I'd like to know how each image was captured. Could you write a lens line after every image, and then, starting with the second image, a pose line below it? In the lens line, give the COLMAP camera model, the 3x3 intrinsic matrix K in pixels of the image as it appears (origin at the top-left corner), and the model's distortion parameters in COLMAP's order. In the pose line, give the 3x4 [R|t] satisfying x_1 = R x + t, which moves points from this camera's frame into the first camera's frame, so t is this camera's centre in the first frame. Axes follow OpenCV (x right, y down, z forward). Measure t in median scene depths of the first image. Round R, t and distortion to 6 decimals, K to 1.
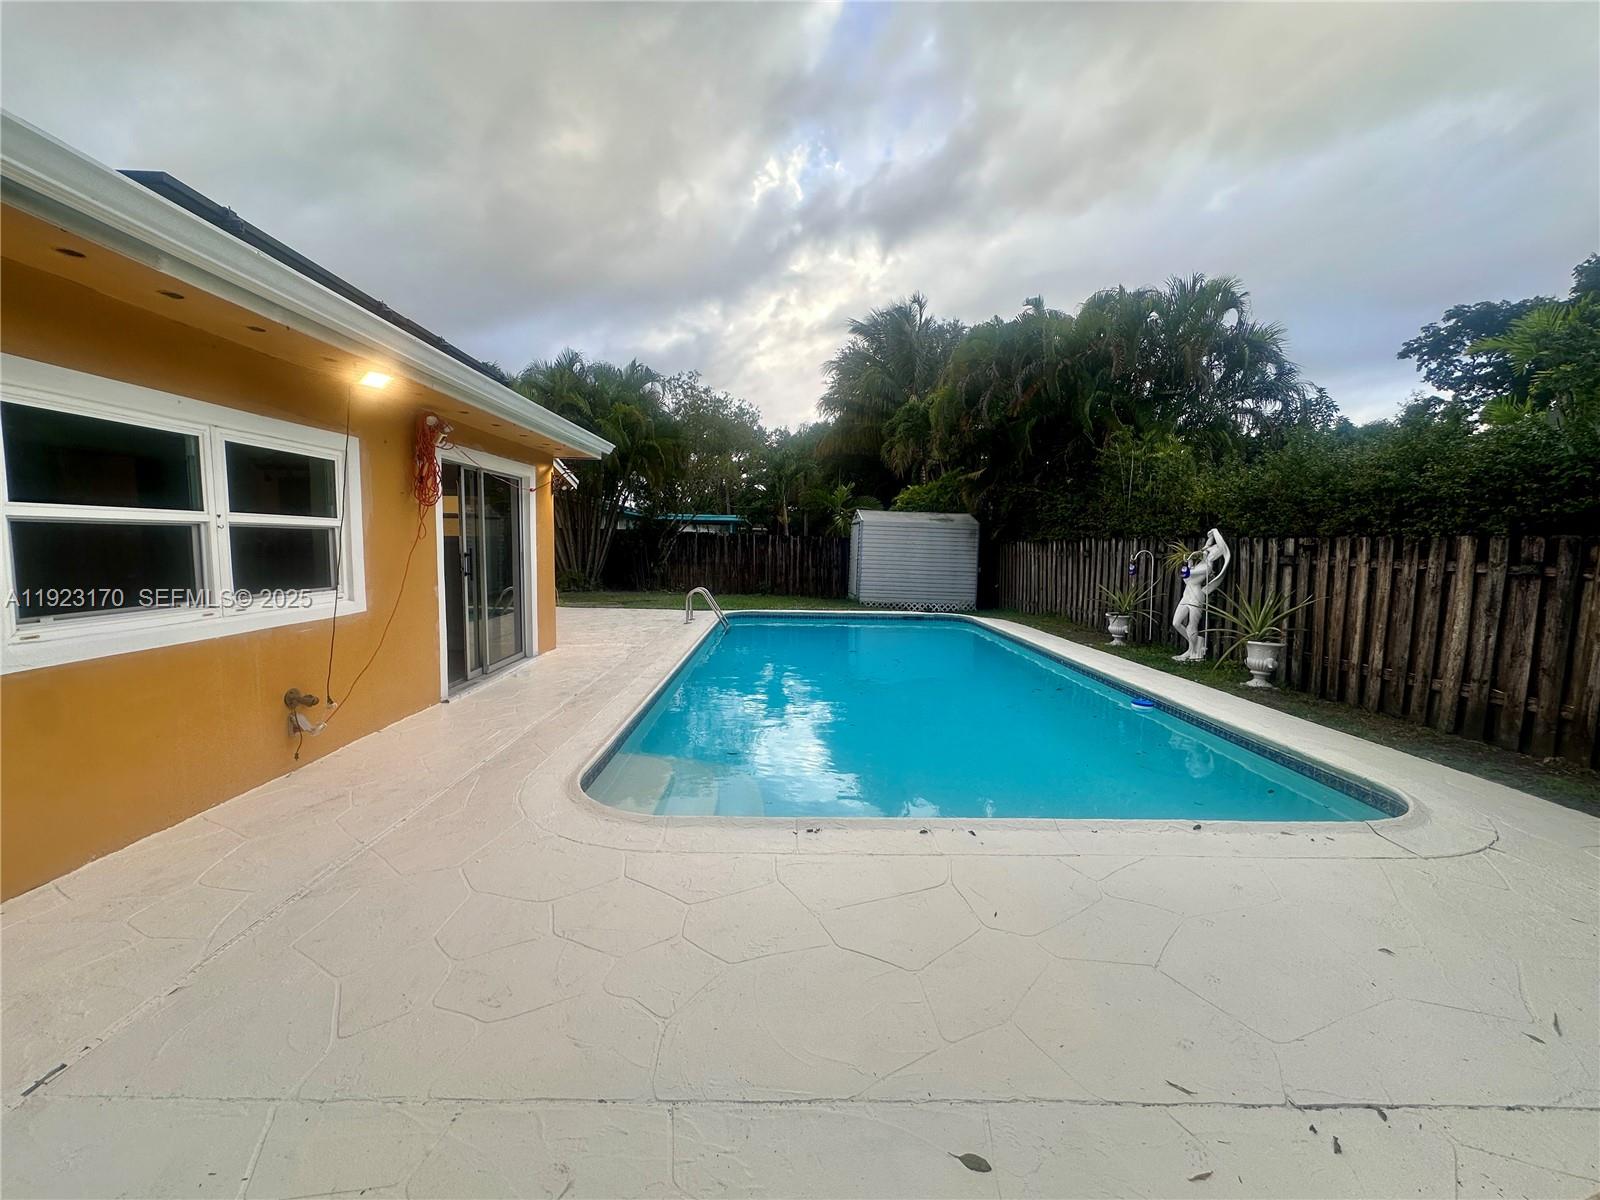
lens RADIAL K [[640.1, 0, 796.8], [0, 640.1, 599.3], [0, 0, 1]] dist [-0.001768, -0.000311]
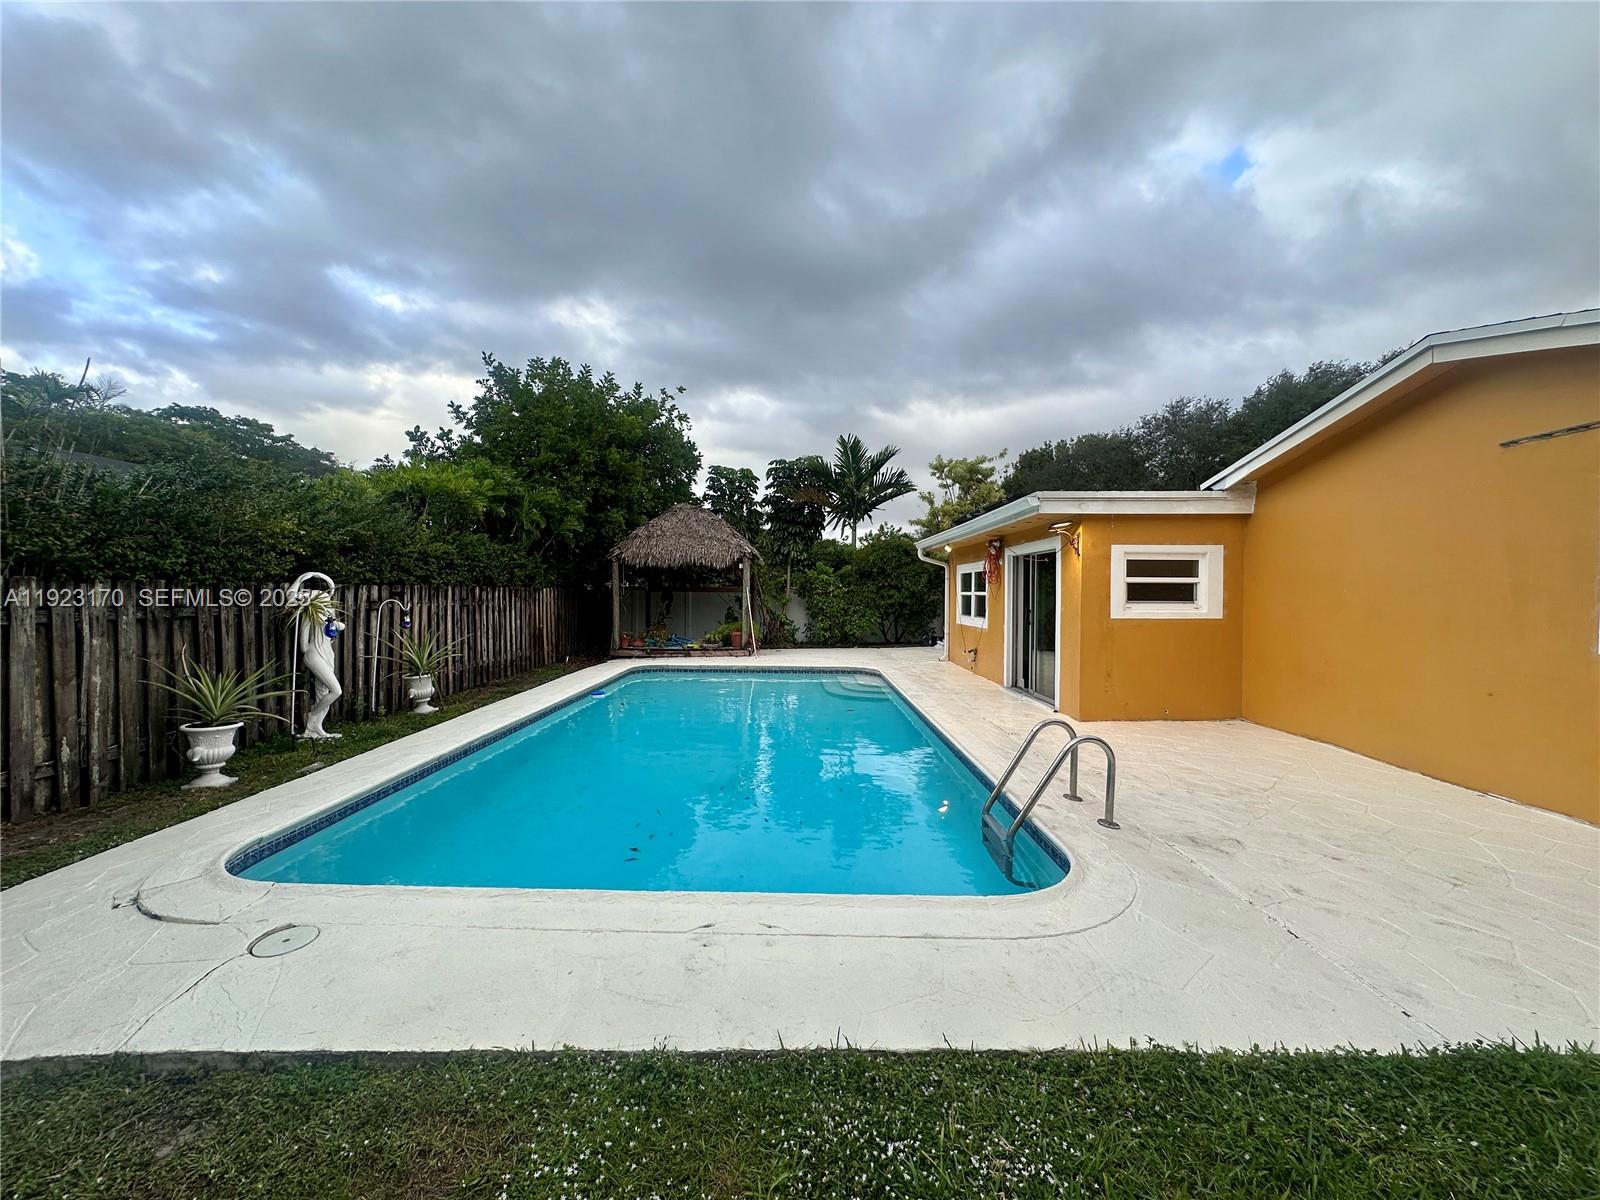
lens RADIAL K [[640.1, 0, 796.8], [0, 640.1, 599.3], [0, 0, 1]] dist [-0.001768, -0.000311]
pose [[-0.999713, -0.018544, 0.015138, 0.013237], [-0.016937, 0.994827, 0.100161, -0.172128], [-0.016918, 0.099876, -0.994856, 1.845744]]
